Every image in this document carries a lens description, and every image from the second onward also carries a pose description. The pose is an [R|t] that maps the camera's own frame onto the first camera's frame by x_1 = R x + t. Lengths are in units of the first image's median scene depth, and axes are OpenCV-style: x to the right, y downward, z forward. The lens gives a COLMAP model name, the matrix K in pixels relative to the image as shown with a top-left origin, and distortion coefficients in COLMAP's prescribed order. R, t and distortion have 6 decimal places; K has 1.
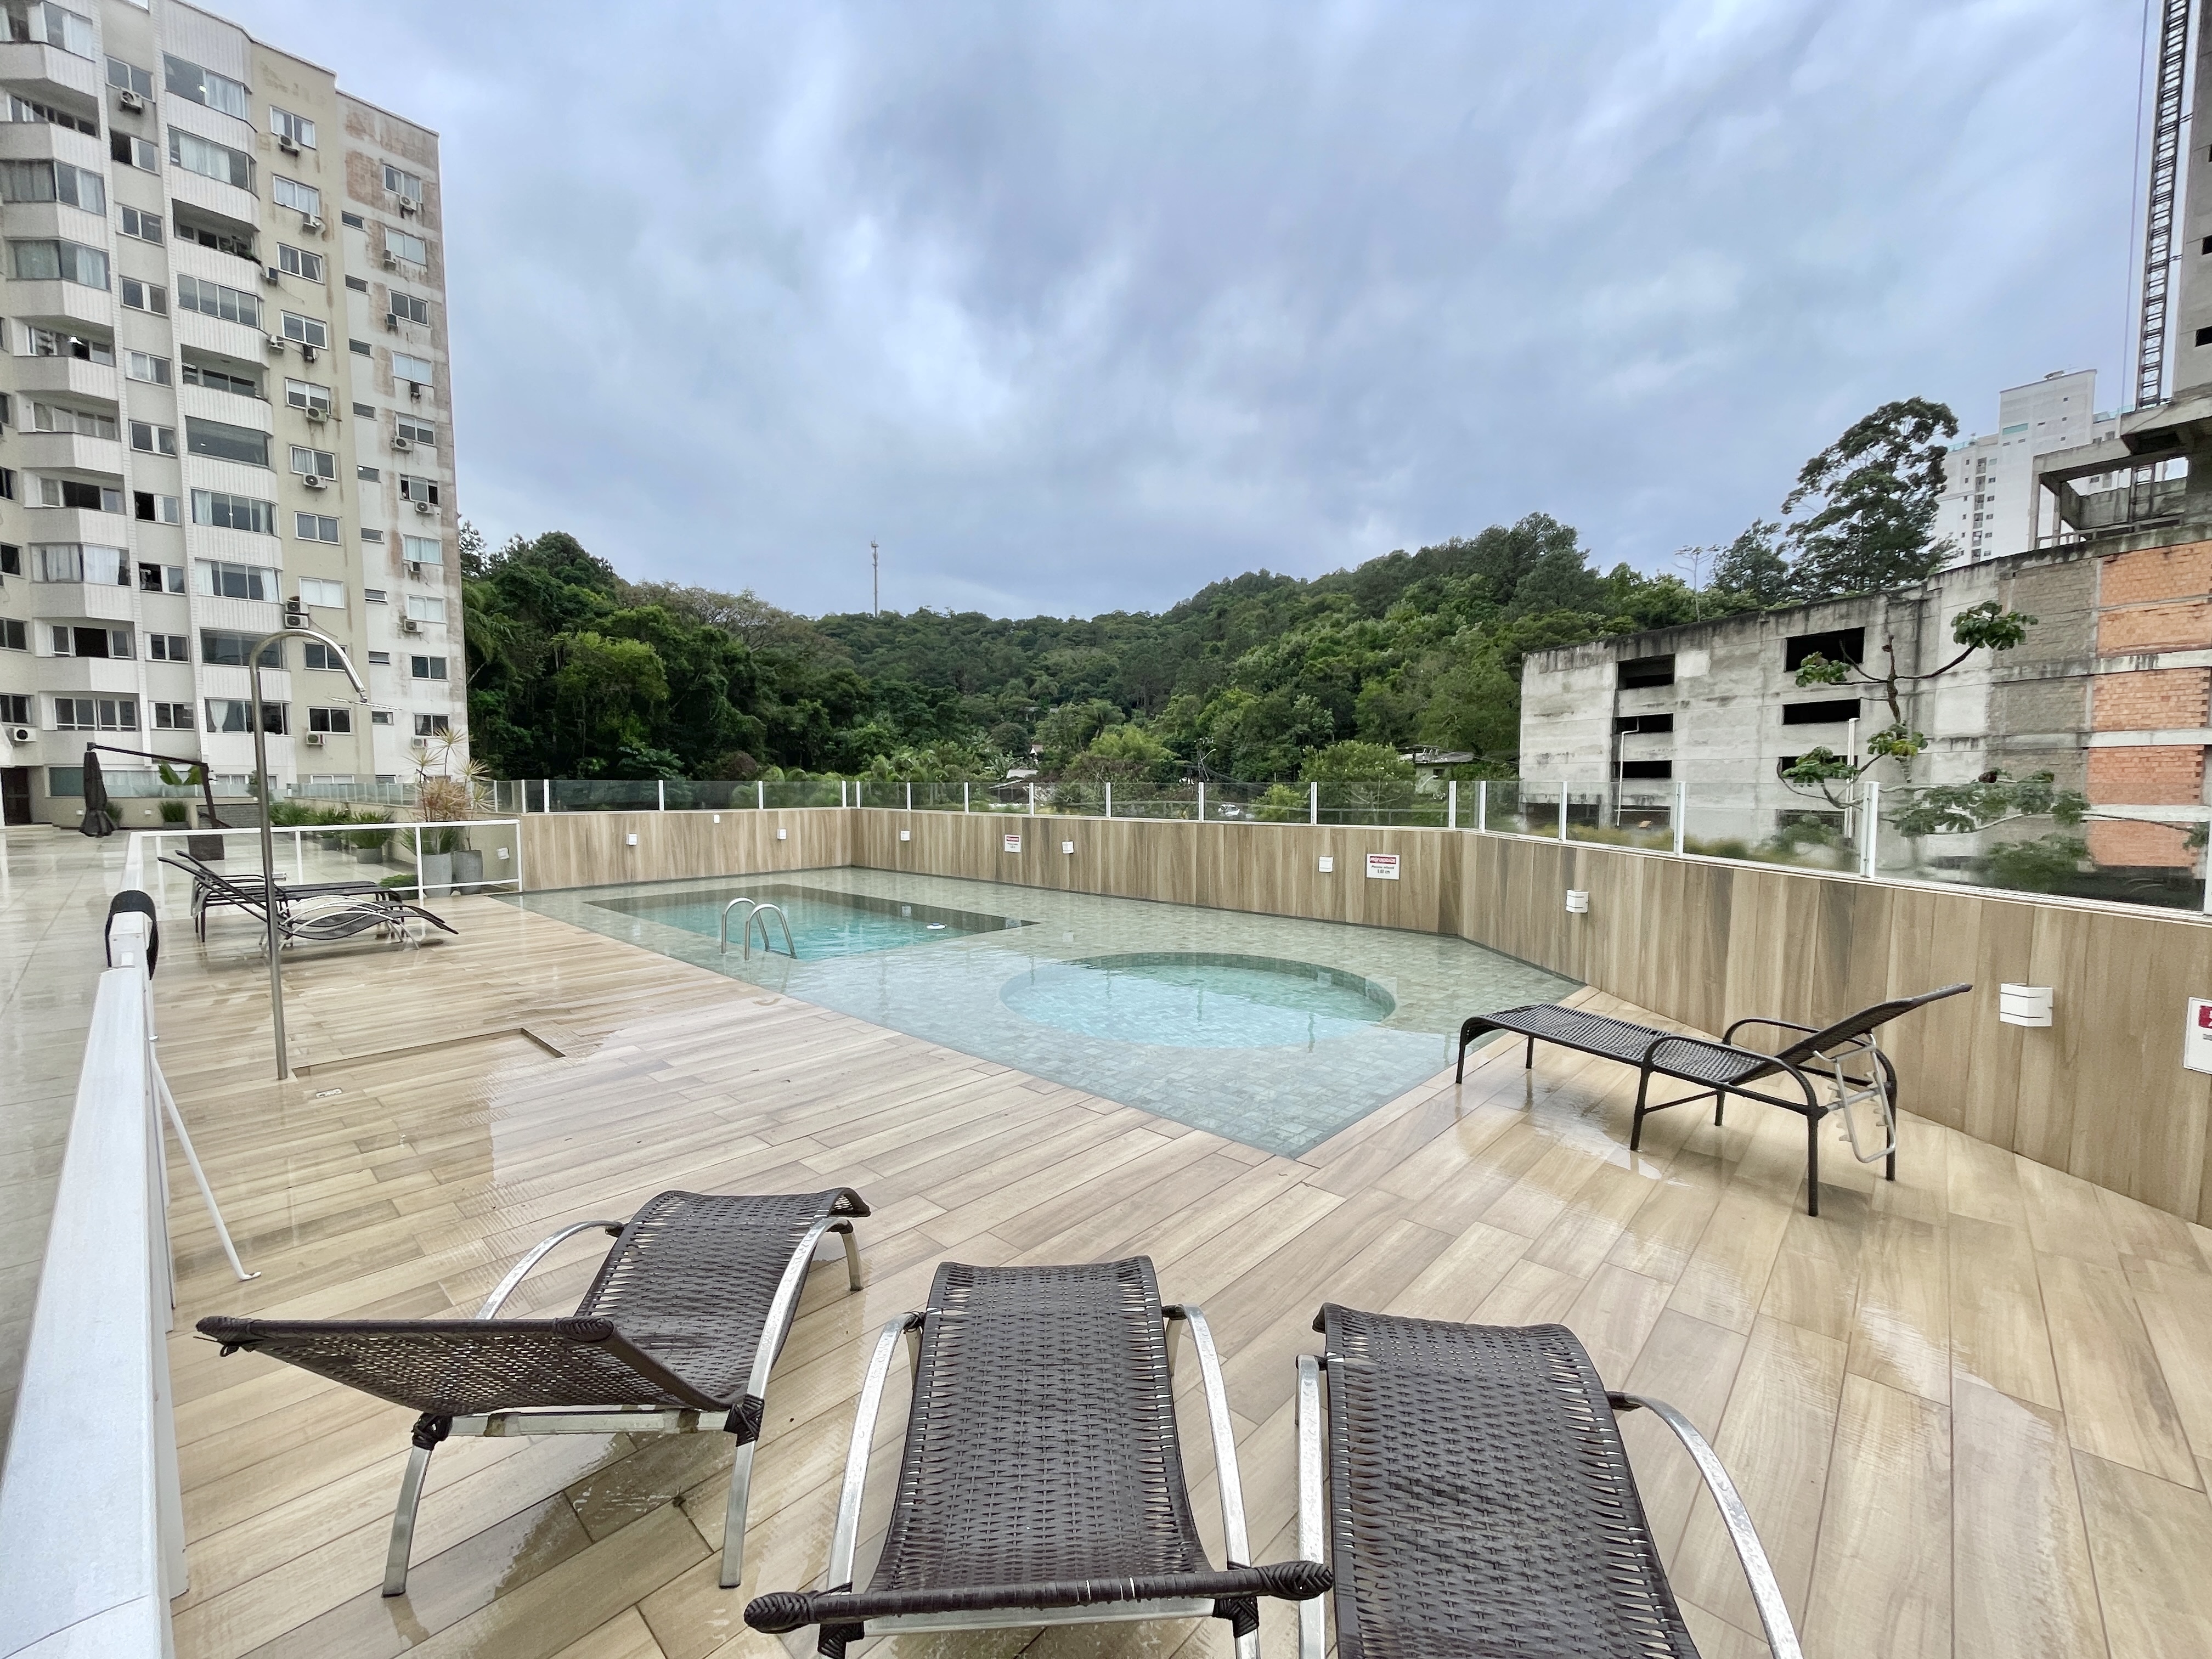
lens RADIAL K [[890.4, 0, 1103.8], [0, 890.4, 839.3], [0, 0, 1]] dist [0.000034, -0.000785]
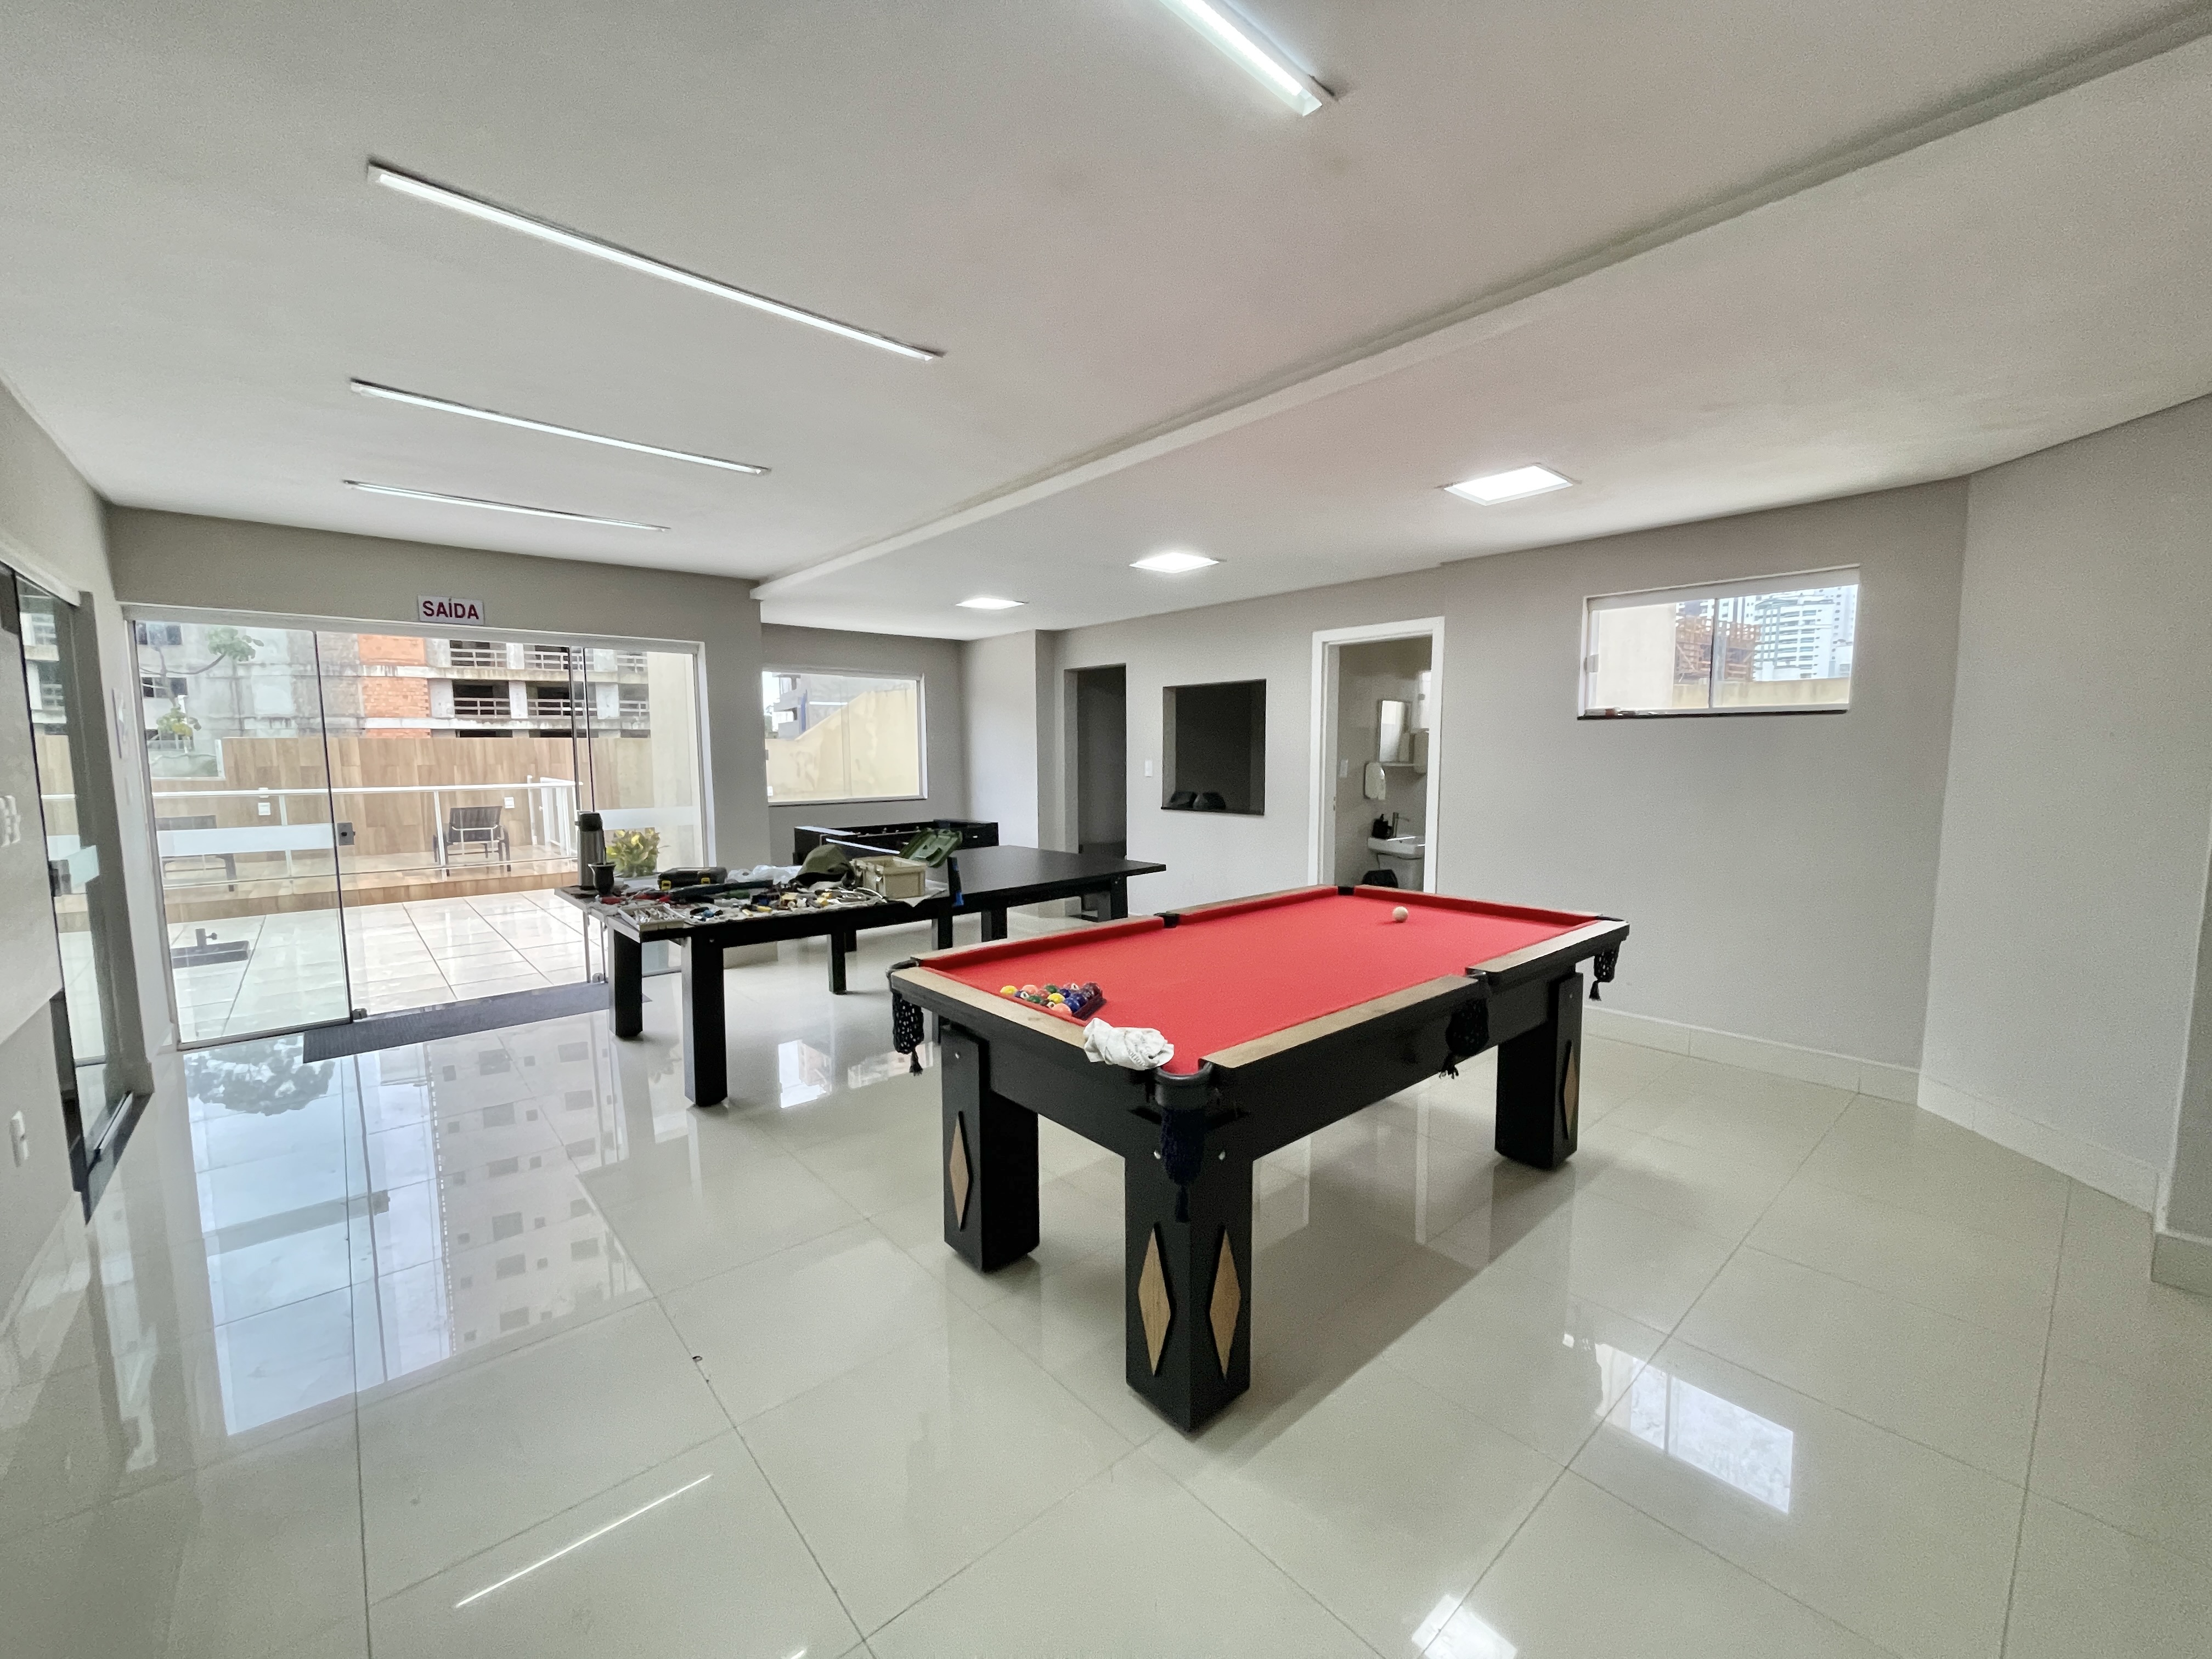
lens RADIAL K [[888.5, 0, 1098.9], [0, 888.5, 840.9], [0, 0, 1]] dist [-0.000386, 0.000195]
pose [[0.107256, -0.098584, 0.989332, -0.150537], [0.068515, 0.993439, 0.091565, 0.020977], [-0.991868, 0.057963, 0.113307, -0.258218]]
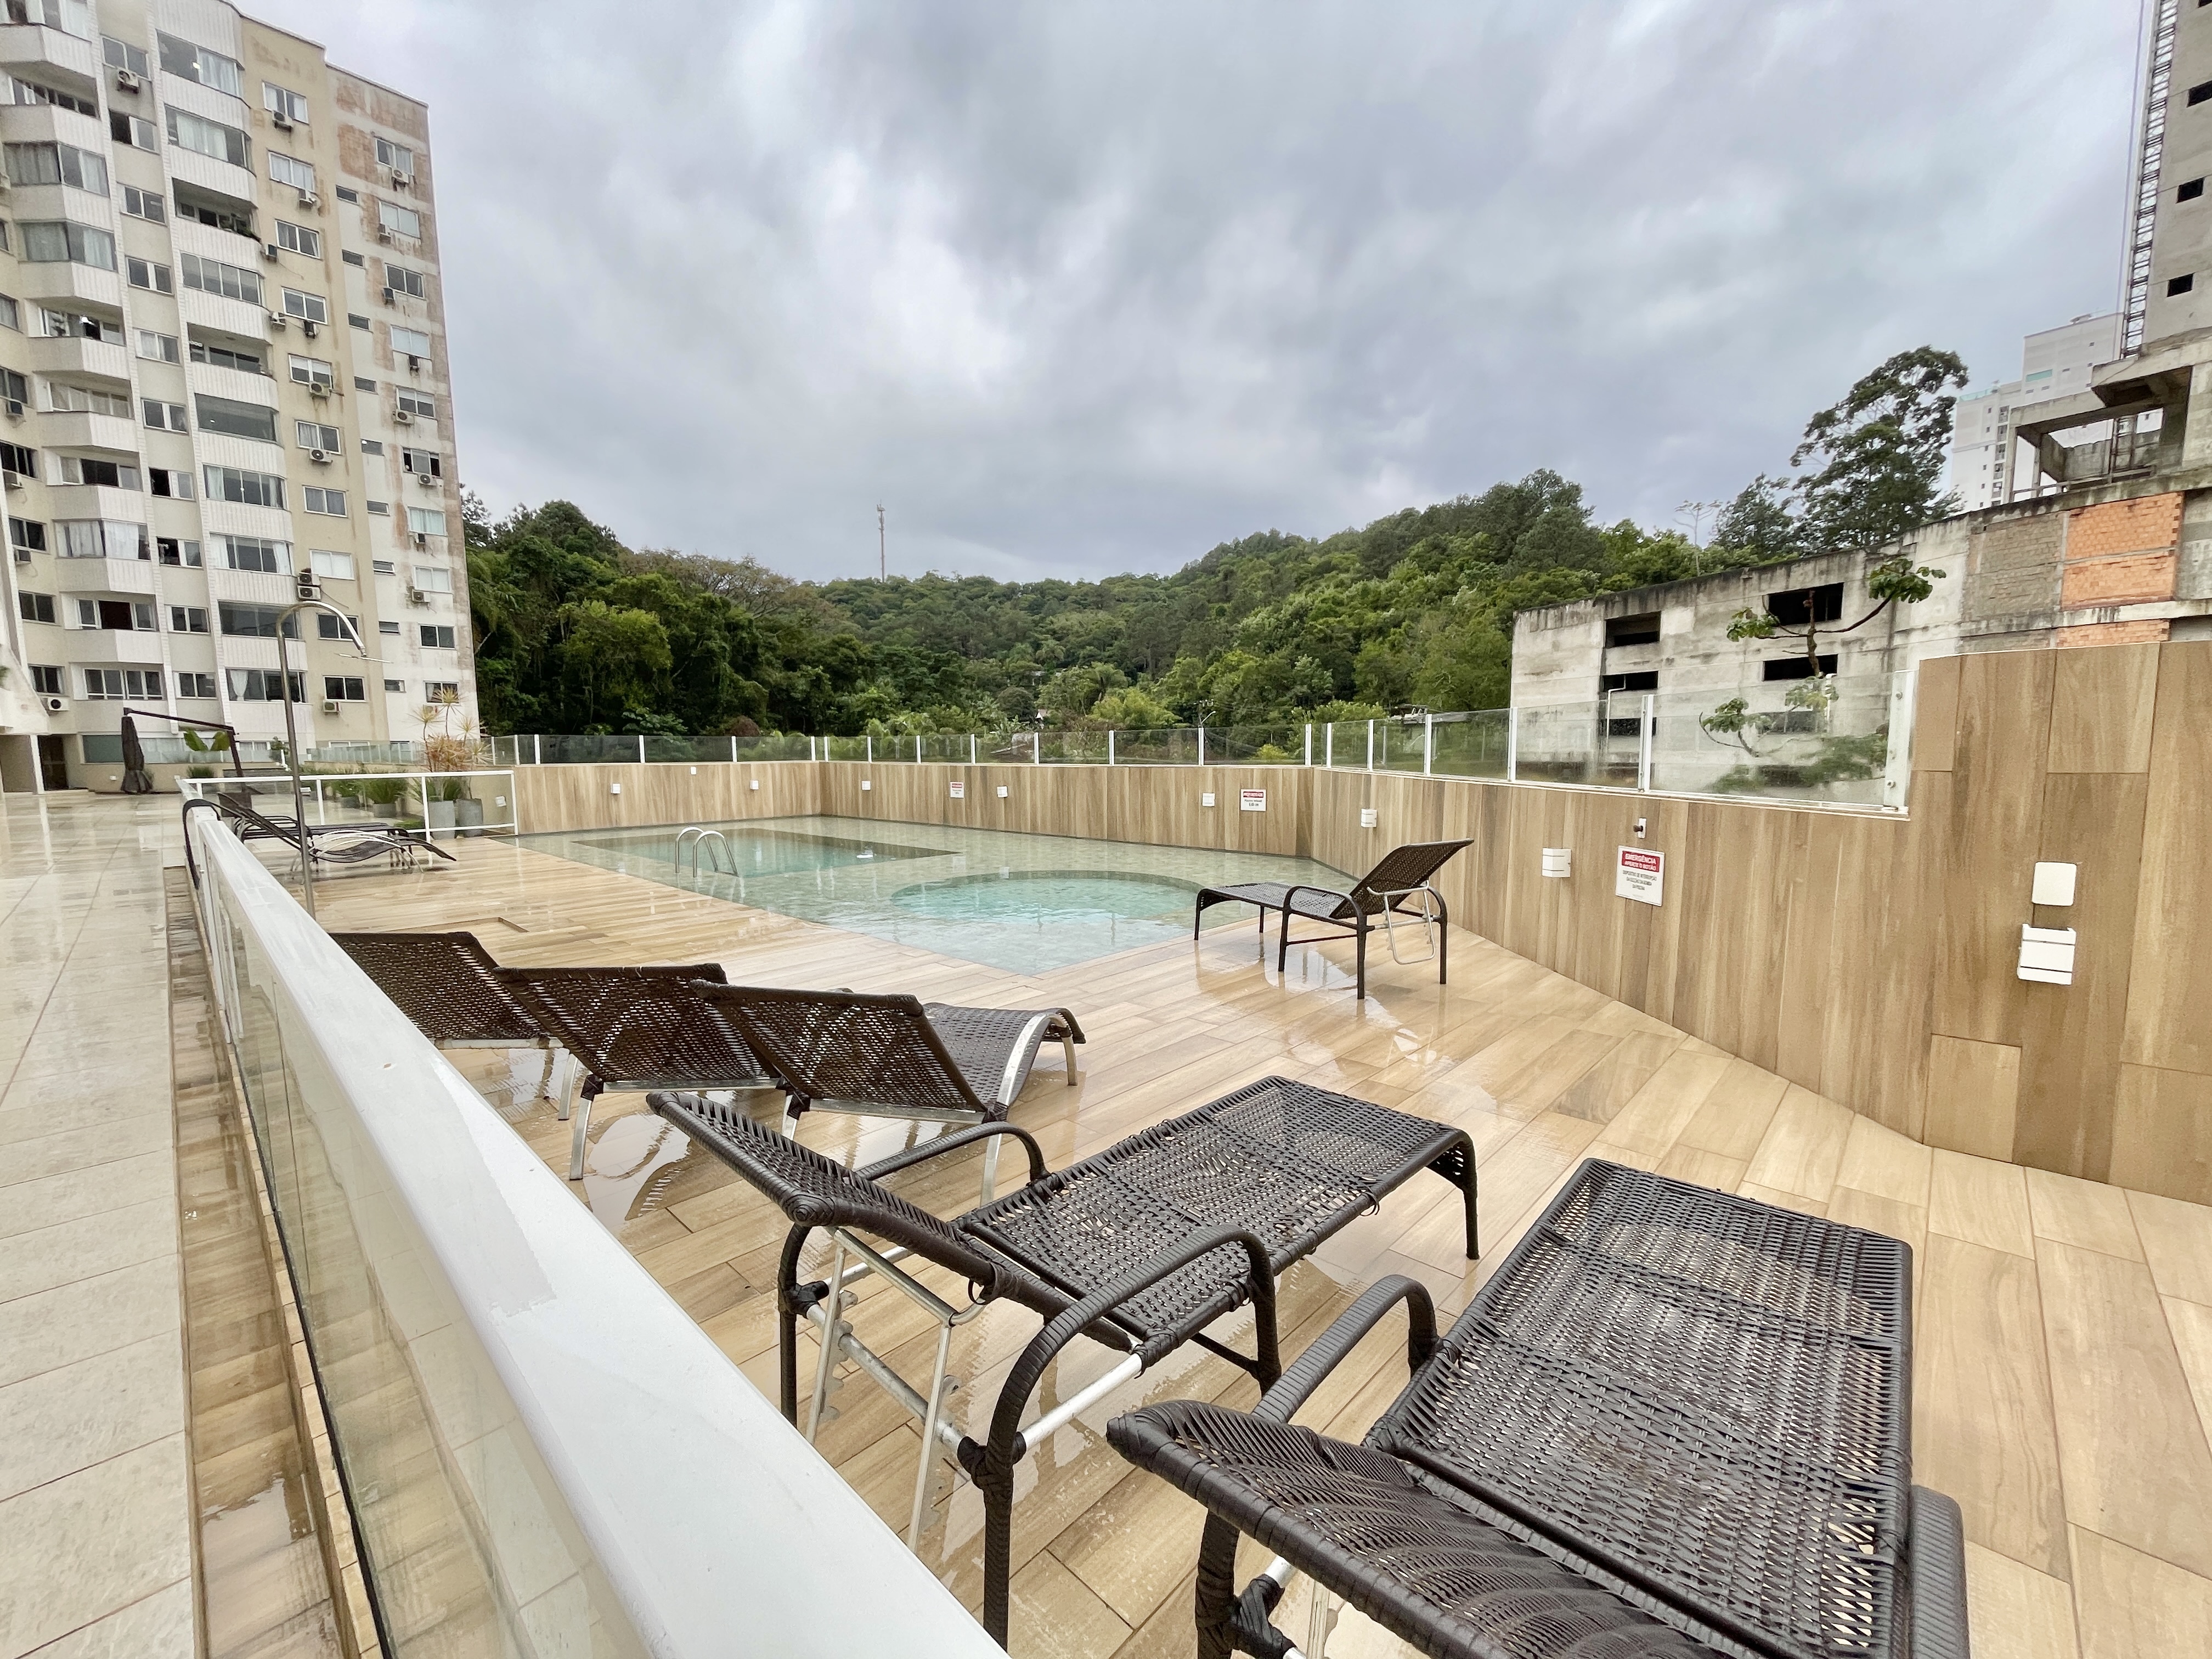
lens RADIAL K [[890.4, 0, 1103.8], [0, 890.4, 839.3], [0, 0, 1]] dist [0.000034, -0.000785]
pose [[0.999885, -0.006437, -0.013753, 0.030883], [0.006969, 0.999215, 0.038998, 0.007986], [0.013491, -0.039090, 0.999145, -0.034318]]
